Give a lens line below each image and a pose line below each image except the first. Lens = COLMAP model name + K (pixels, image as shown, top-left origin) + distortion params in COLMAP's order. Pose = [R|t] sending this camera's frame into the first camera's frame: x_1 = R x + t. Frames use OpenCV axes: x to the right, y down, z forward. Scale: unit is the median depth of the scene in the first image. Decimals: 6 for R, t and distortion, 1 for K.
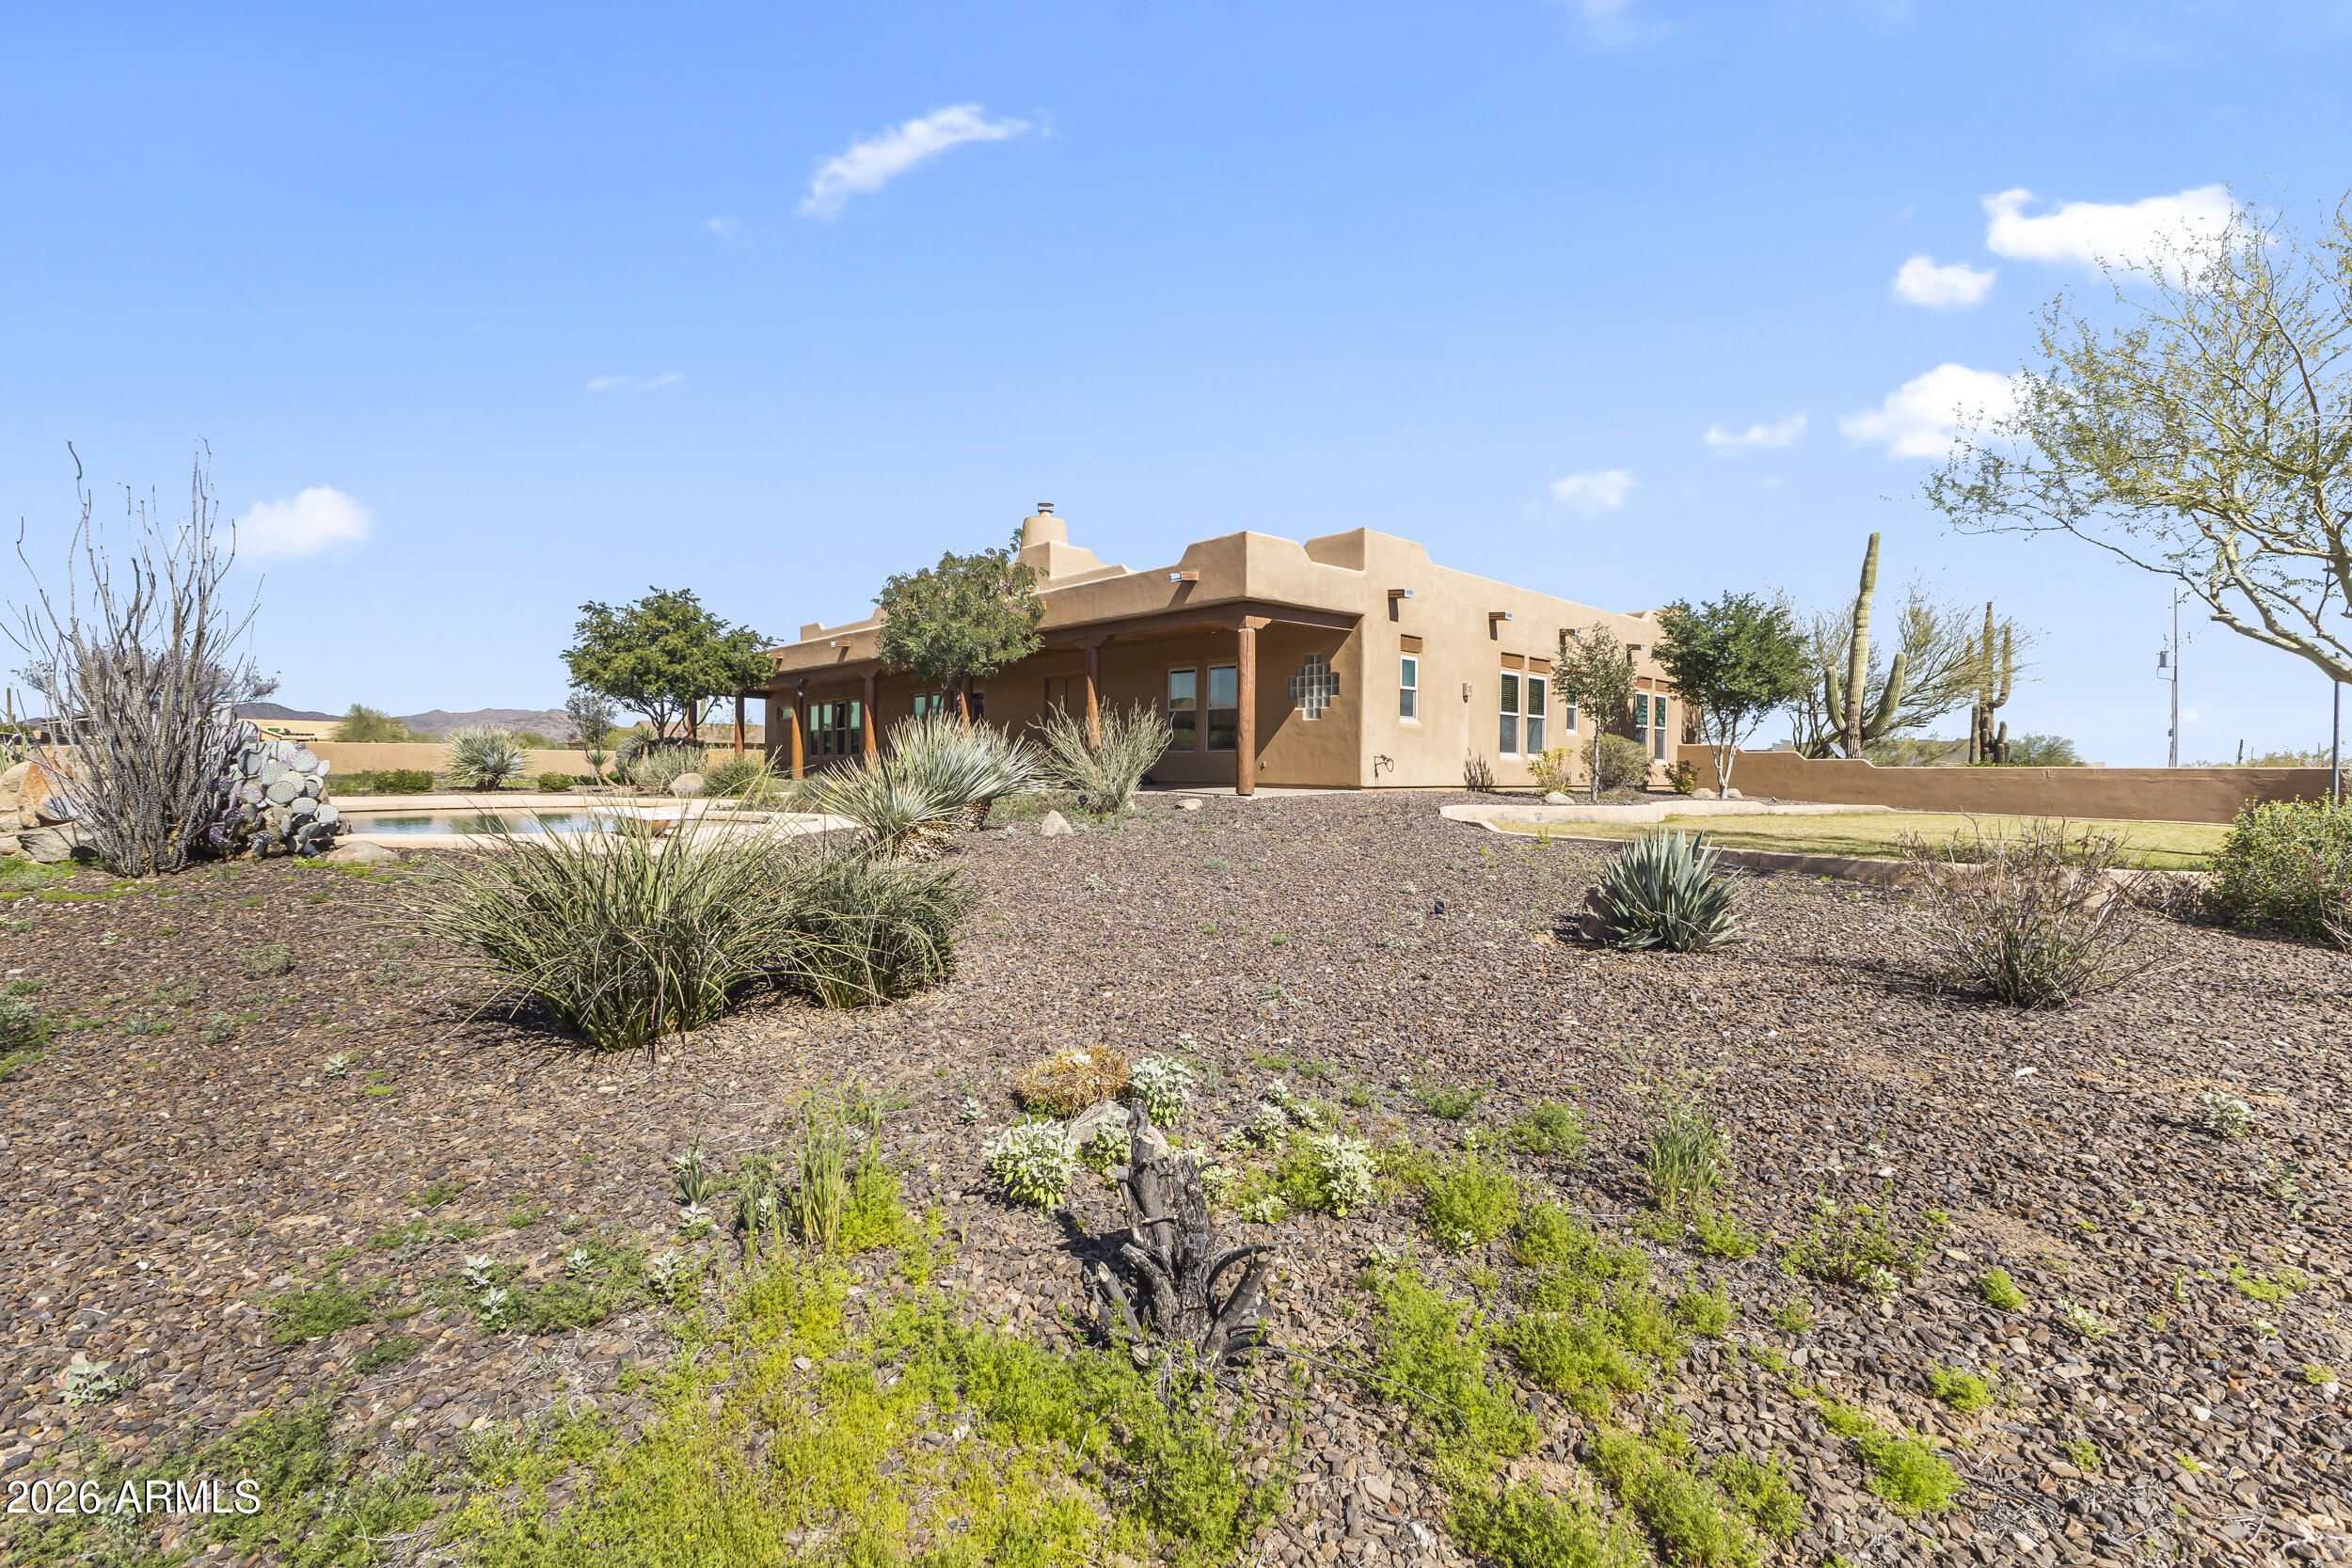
lens RADIAL K [[1019.5, 0, 1175.1], [0, 1019.5, 780.7], [0, 0, 1]] dist [0.009689, -0.001869]
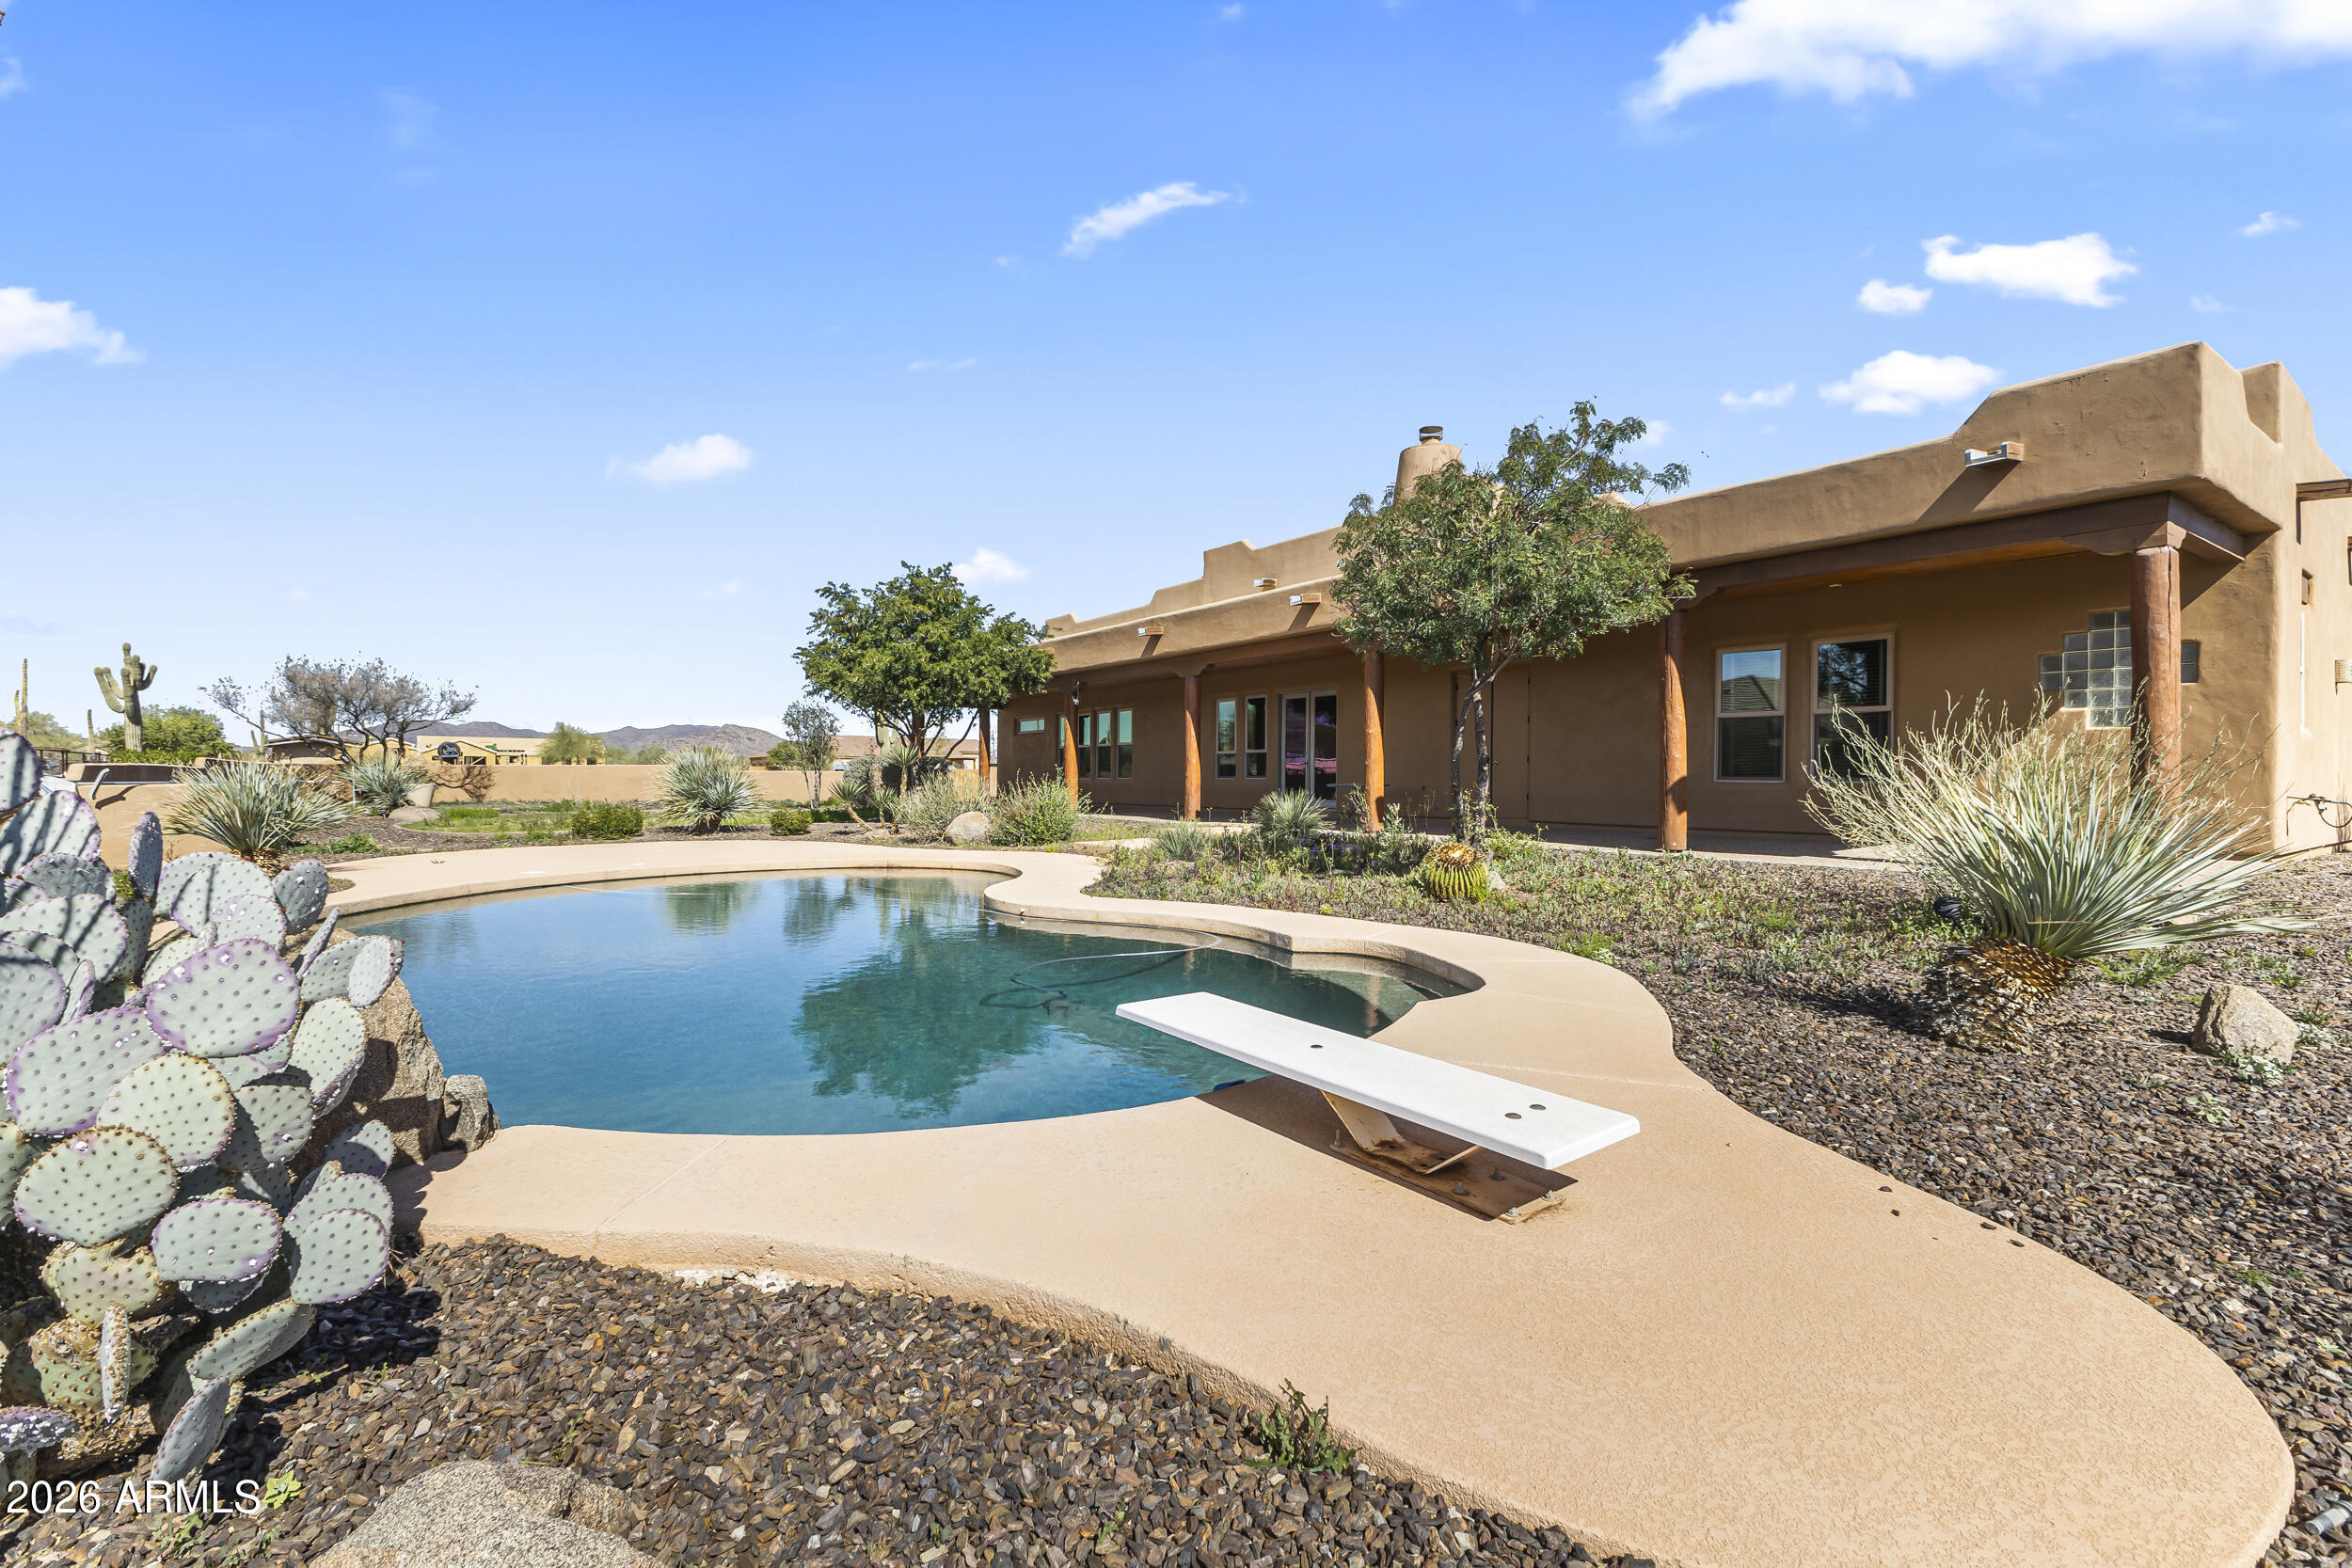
lens RADIAL K [[1019.5, 0, 1171.0], [0, 1019.5, 777.9], [0, 0, 1]] dist [0.009689, -0.001869]
pose [[0.990732, -0.004744, -0.135747, -0.215742], [0.003259, 0.999932, -0.011158, -0.020055], [0.135791, 0.010612, 0.990681, 0.278687]]
